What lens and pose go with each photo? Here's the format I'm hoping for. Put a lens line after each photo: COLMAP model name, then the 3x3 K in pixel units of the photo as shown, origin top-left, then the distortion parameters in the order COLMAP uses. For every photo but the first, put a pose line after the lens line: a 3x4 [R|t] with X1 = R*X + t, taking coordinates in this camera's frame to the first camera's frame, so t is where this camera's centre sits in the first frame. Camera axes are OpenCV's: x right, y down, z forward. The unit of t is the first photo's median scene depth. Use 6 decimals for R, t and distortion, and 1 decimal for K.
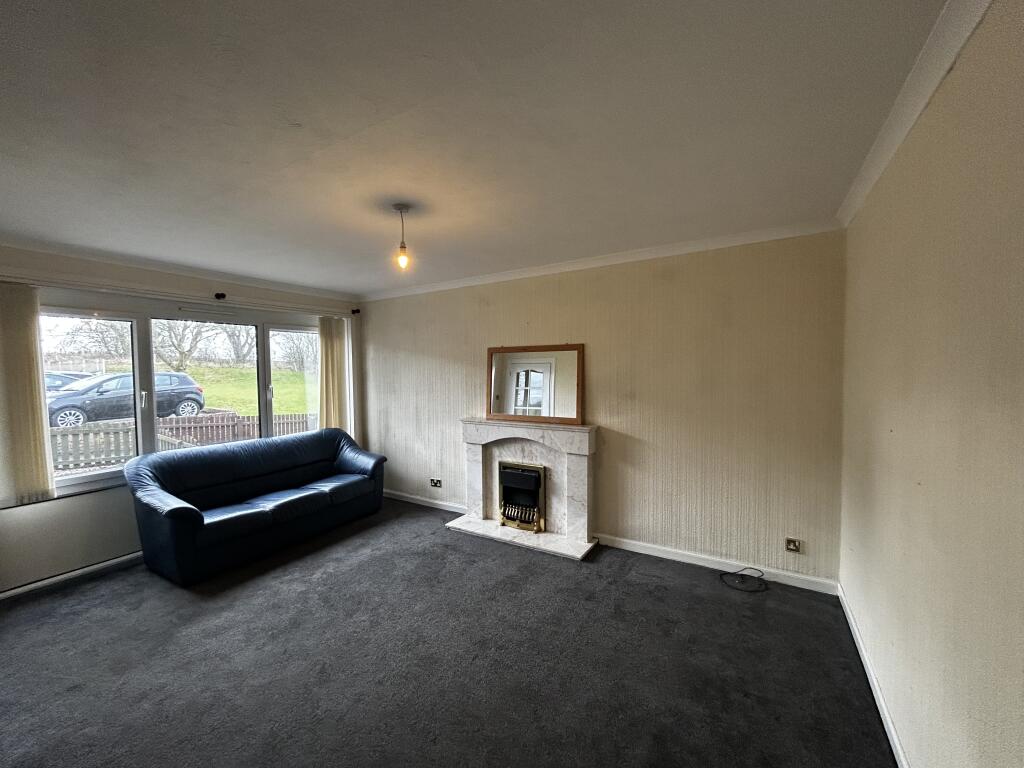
lens RADIAL K [[410.4, 0, 512.0], [0, 410.4, 384.0], [0, 0, 1]] dist [-0.000816, -0.000218]
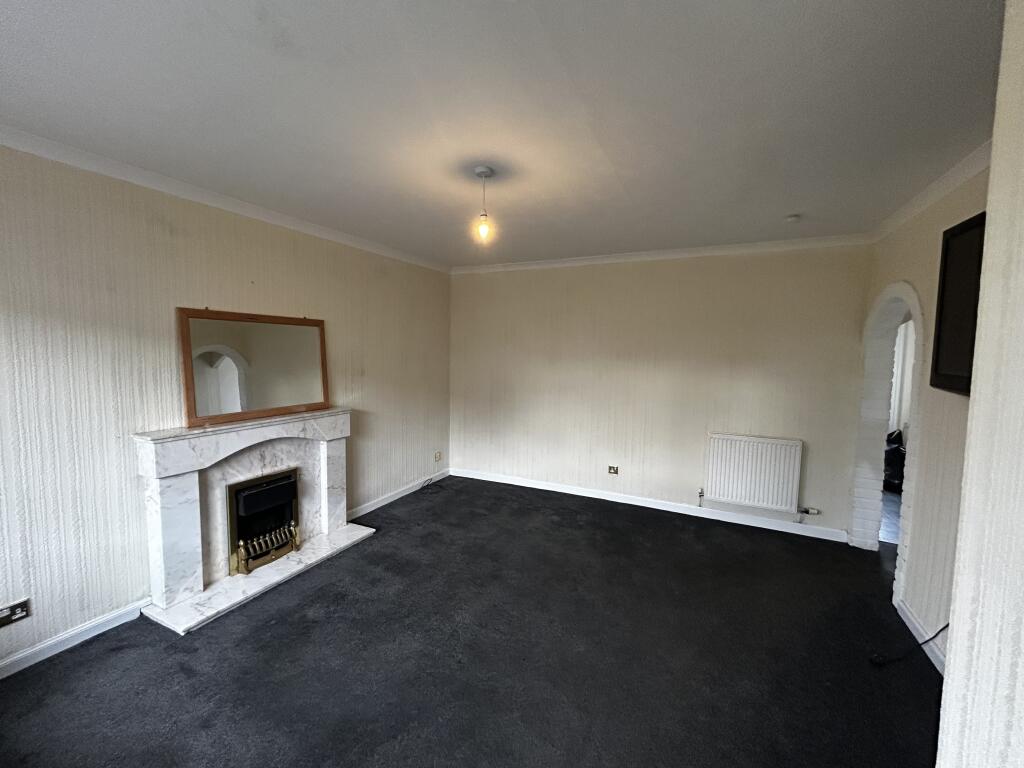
lens RADIAL K [[410.4, 0, 512.0], [0, 410.4, 384.0], [0, 0, 1]] dist [-0.000816, -0.000218]
pose [[-0.091973, -0.068086, 0.993431, -0.763390], [0.024460, 0.997204, 0.070609, -0.010026], [-0.995461, 0.030793, -0.090050, 0.644670]]
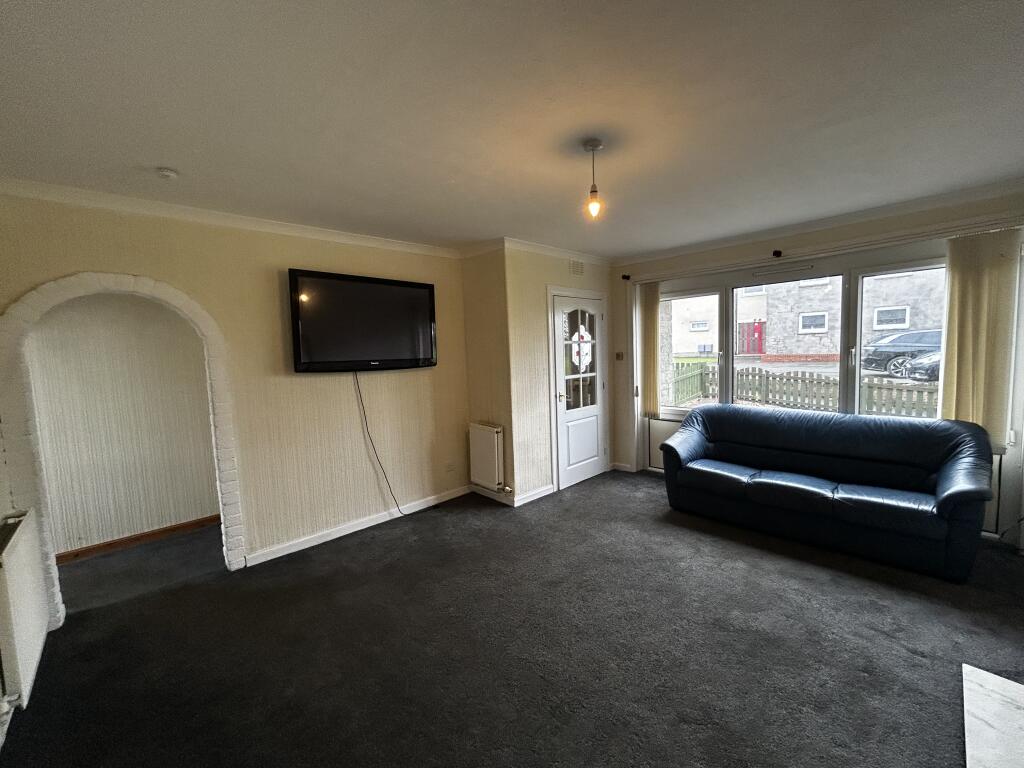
lens RADIAL K [[410.4, 0, 512.0], [0, 410.4, 384.0], [0, 0, 1]] dist [-0.000816, -0.000218]
pose [[-0.259591, 0.104989, -0.959995, 0.394538], [0.002289, 0.994137, 0.108104, -0.017949], [0.965716, 0.025865, -0.258309, 0.662167]]
